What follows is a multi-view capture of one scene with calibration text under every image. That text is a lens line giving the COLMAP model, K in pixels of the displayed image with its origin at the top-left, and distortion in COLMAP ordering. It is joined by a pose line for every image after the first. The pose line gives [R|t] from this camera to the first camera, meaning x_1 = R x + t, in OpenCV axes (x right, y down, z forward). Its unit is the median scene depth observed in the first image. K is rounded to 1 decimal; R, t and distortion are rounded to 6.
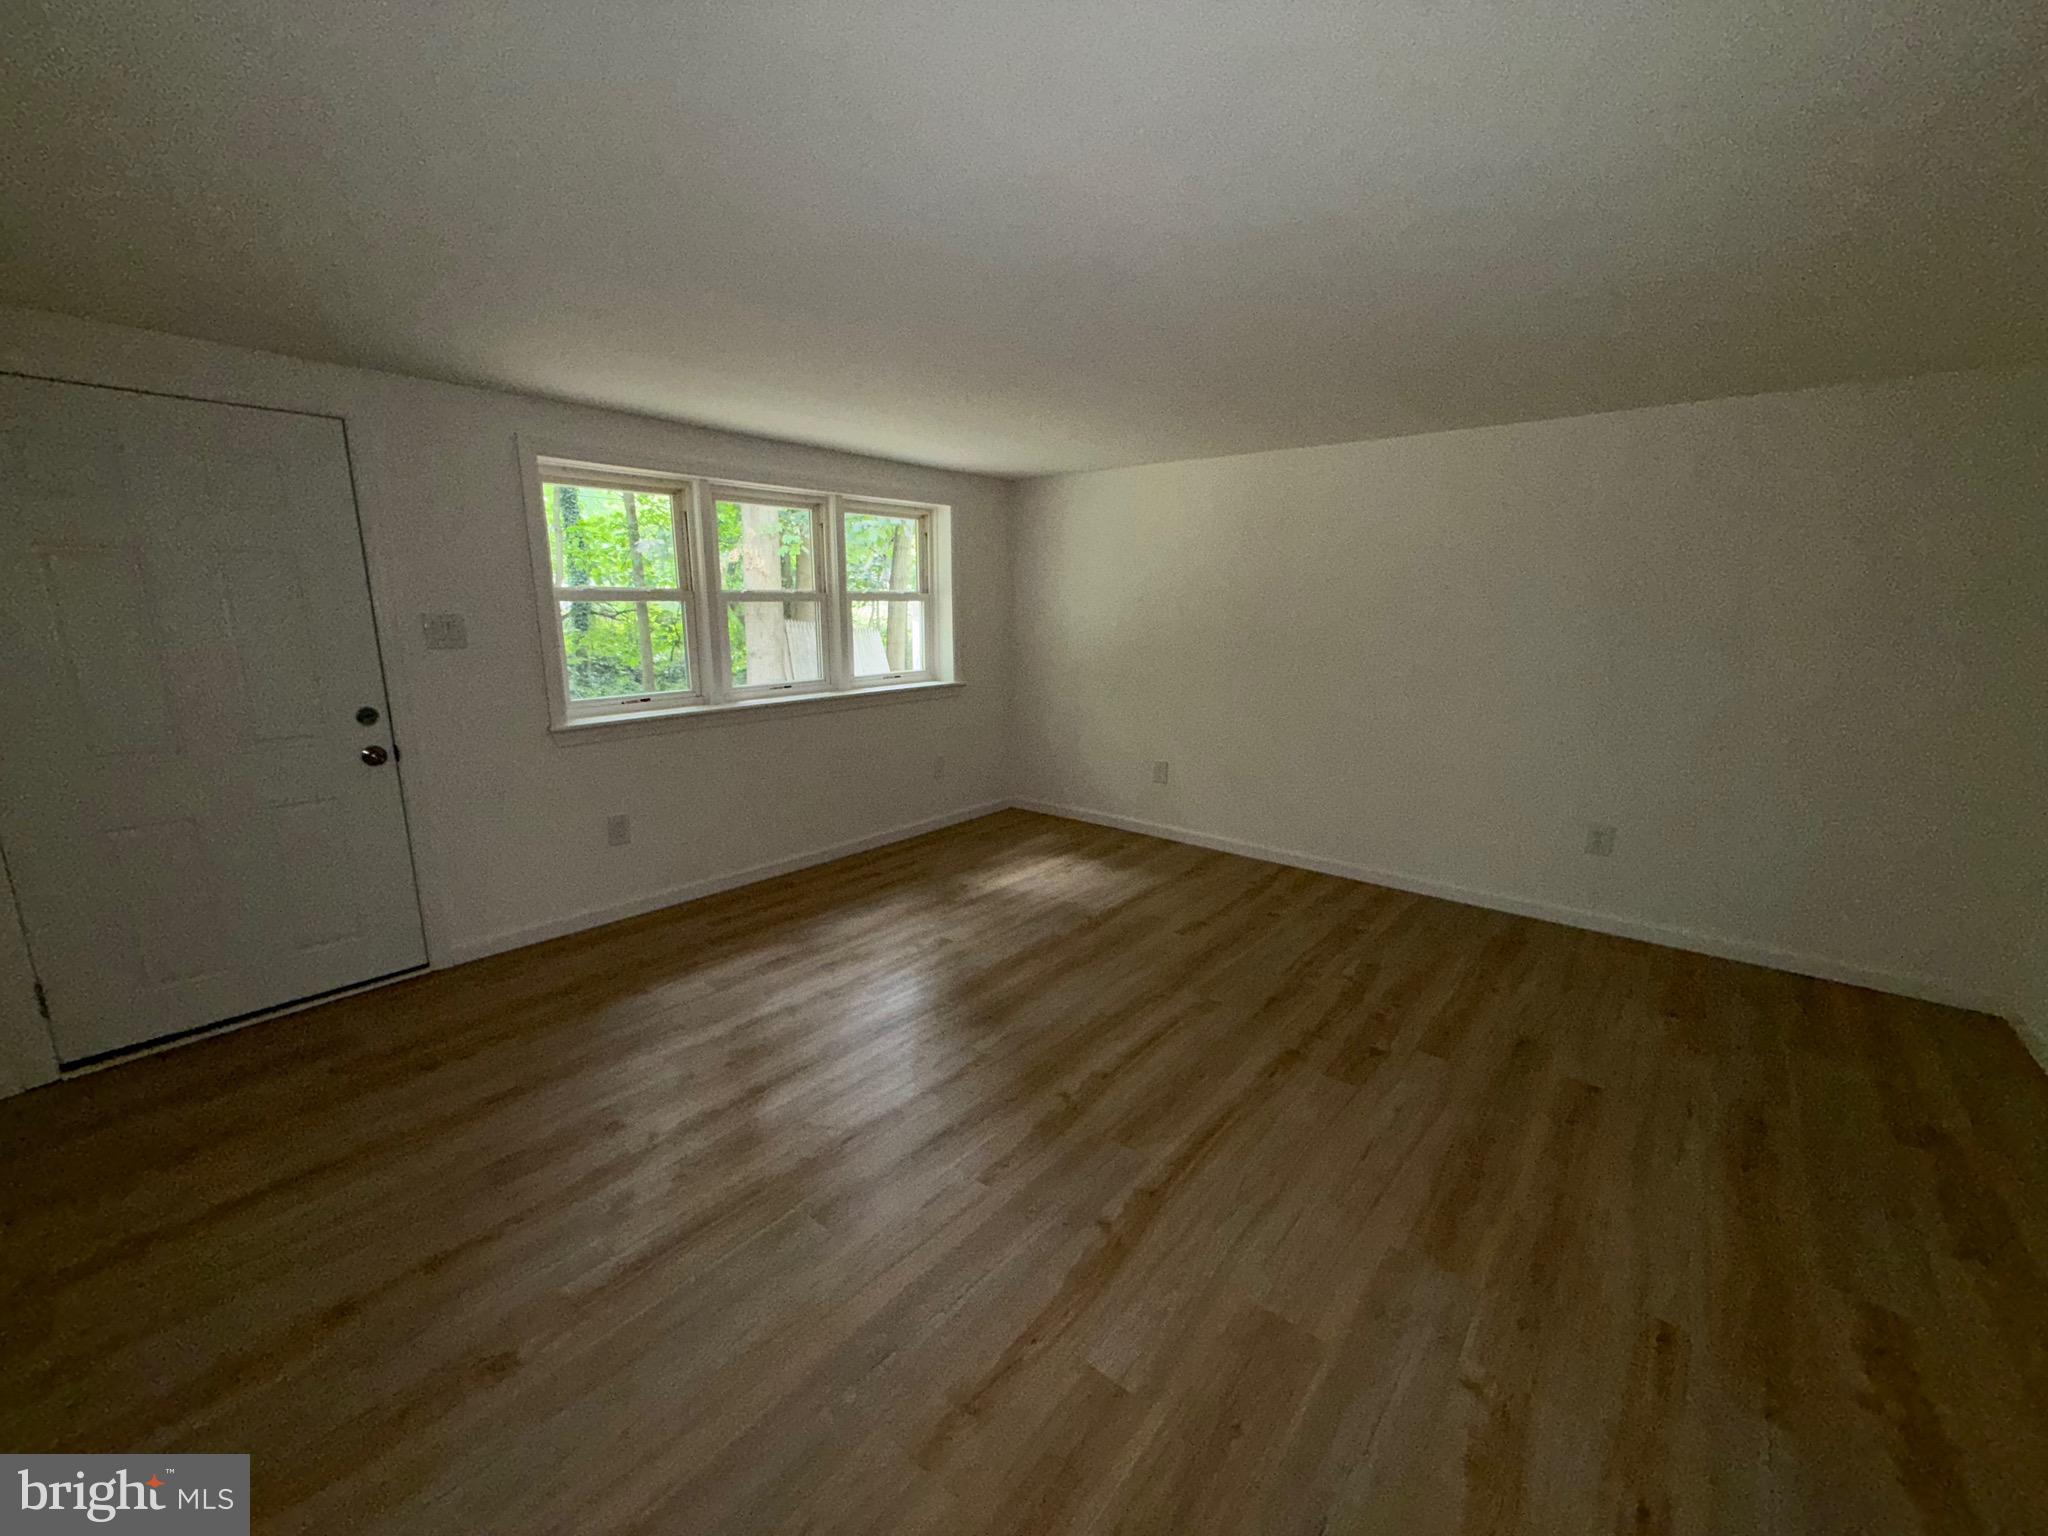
lens RADIAL K [[820.1, 0, 1024.0], [0, 820.1, 768.0], [0, 0, 1]] dist [-0.000235, 0.000012]
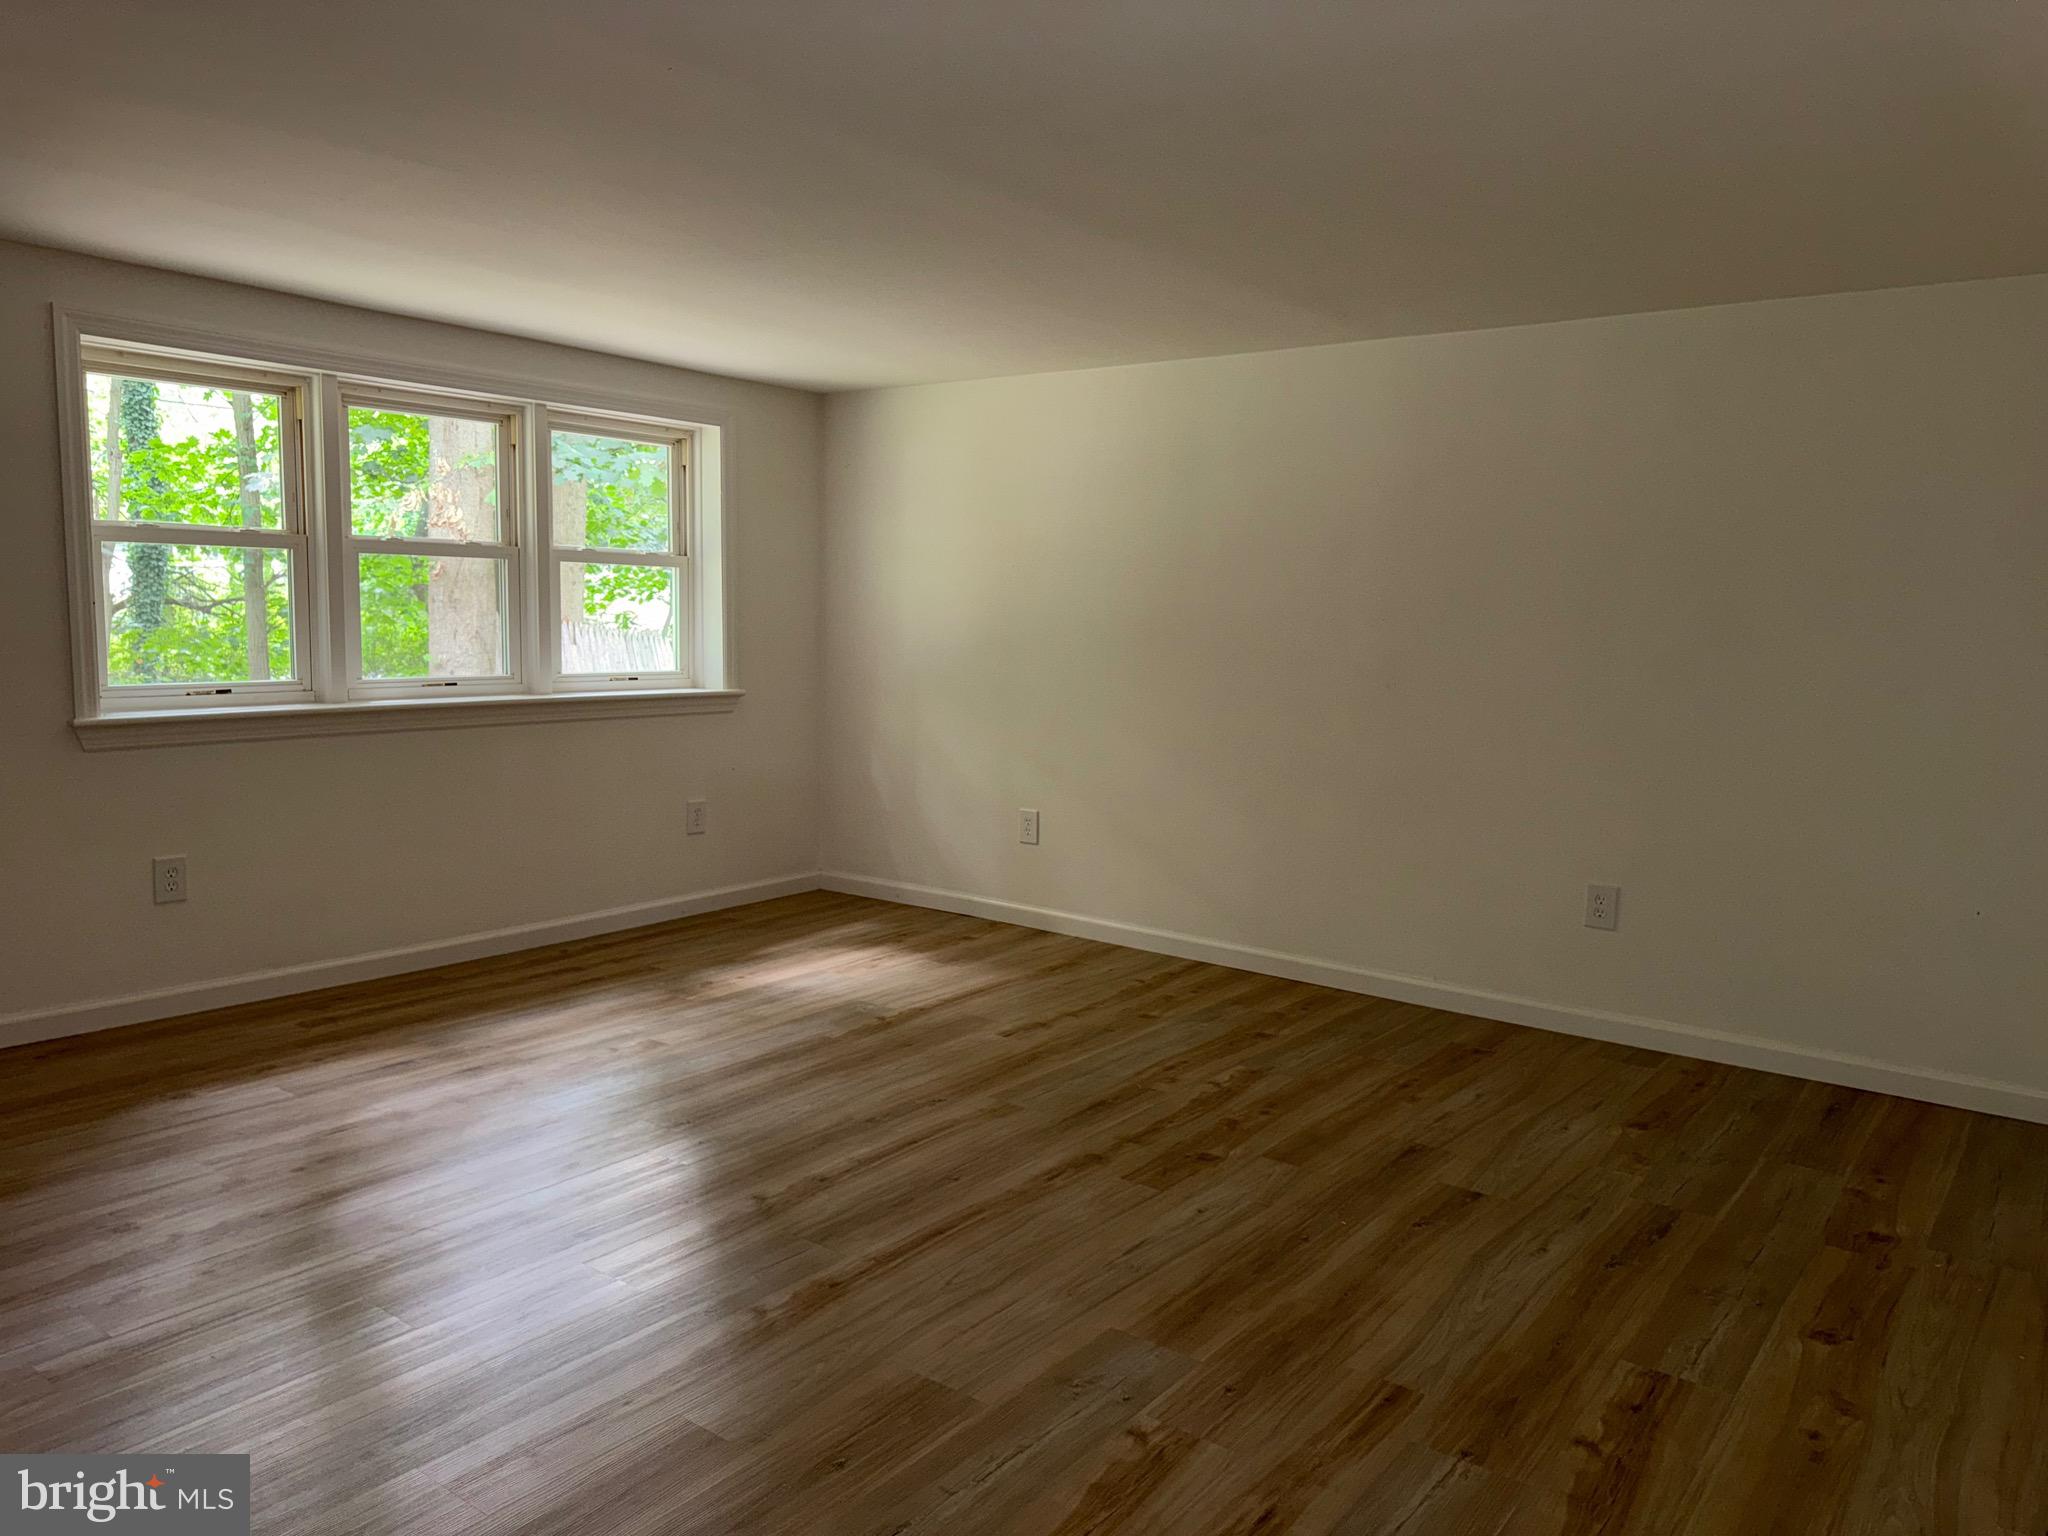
lens RADIAL K [[1441.5, 0, 1024.0], [0, 1441.5, 768.0], [0, 0, 1]] dist [0.074375, -0.089032]
pose [[0.998694, 0.014147, 0.049091, 0.130185], [-0.009730, 0.995977, -0.089080, 0.076870], [-0.050154, 0.088486, 0.994814, -0.210180]]
